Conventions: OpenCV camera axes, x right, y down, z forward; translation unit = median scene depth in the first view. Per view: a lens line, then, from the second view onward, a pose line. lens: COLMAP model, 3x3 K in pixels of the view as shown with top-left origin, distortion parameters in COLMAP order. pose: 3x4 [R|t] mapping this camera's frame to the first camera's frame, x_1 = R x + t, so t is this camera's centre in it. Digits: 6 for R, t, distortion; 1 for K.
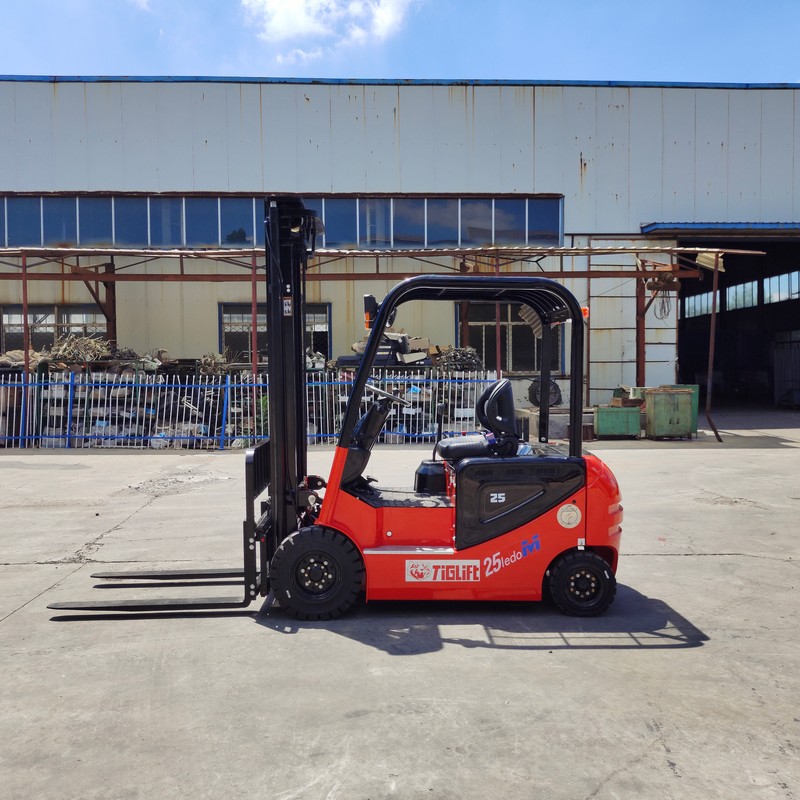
lens RADIAL K [[796.8, 0, 397.1], [0, 796.8, 403.4], [0, 0, 1]] dist [0.015609, 0.000000]
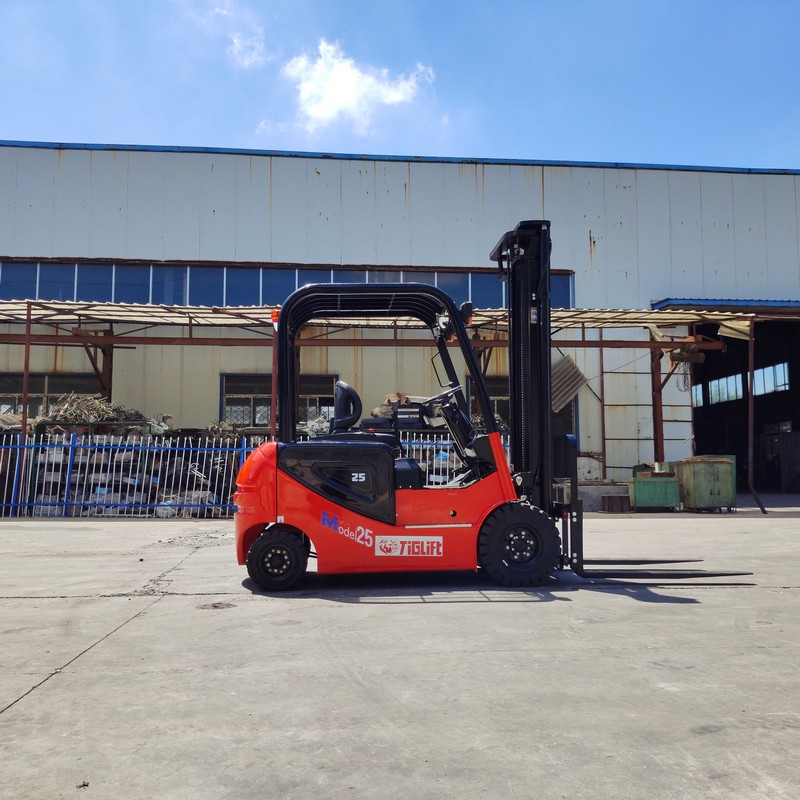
lens RADIAL K [[796.8, 0, 395.8], [0, 796.8, 405.0], [0, 0, 1]] dist [0.015609, 0.000000]
pose [[0.998845, 0.008879, 0.047225, -0.078521], [-0.002641, 0.991436, -0.130563, 0.045744], [-0.047980, 0.130288, 0.990315, 0.067222]]
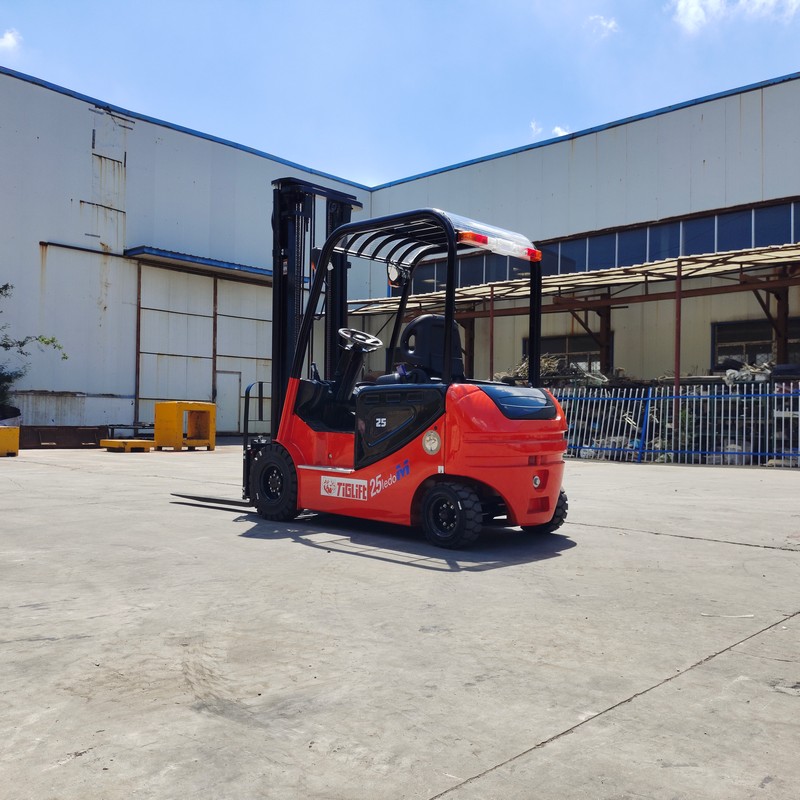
lens RADIAL K [[796.8, 0, 399.0], [0, 796.8, 403.6], [0, 0, 1]] dist [0.015609, 0.000000]
pose [[0.700374, 0.001481, -0.713775, 0.263991], [-0.047628, 0.997866, -0.044663, 0.041372], [0.712186, 0.065276, 0.698950, 0.083628]]
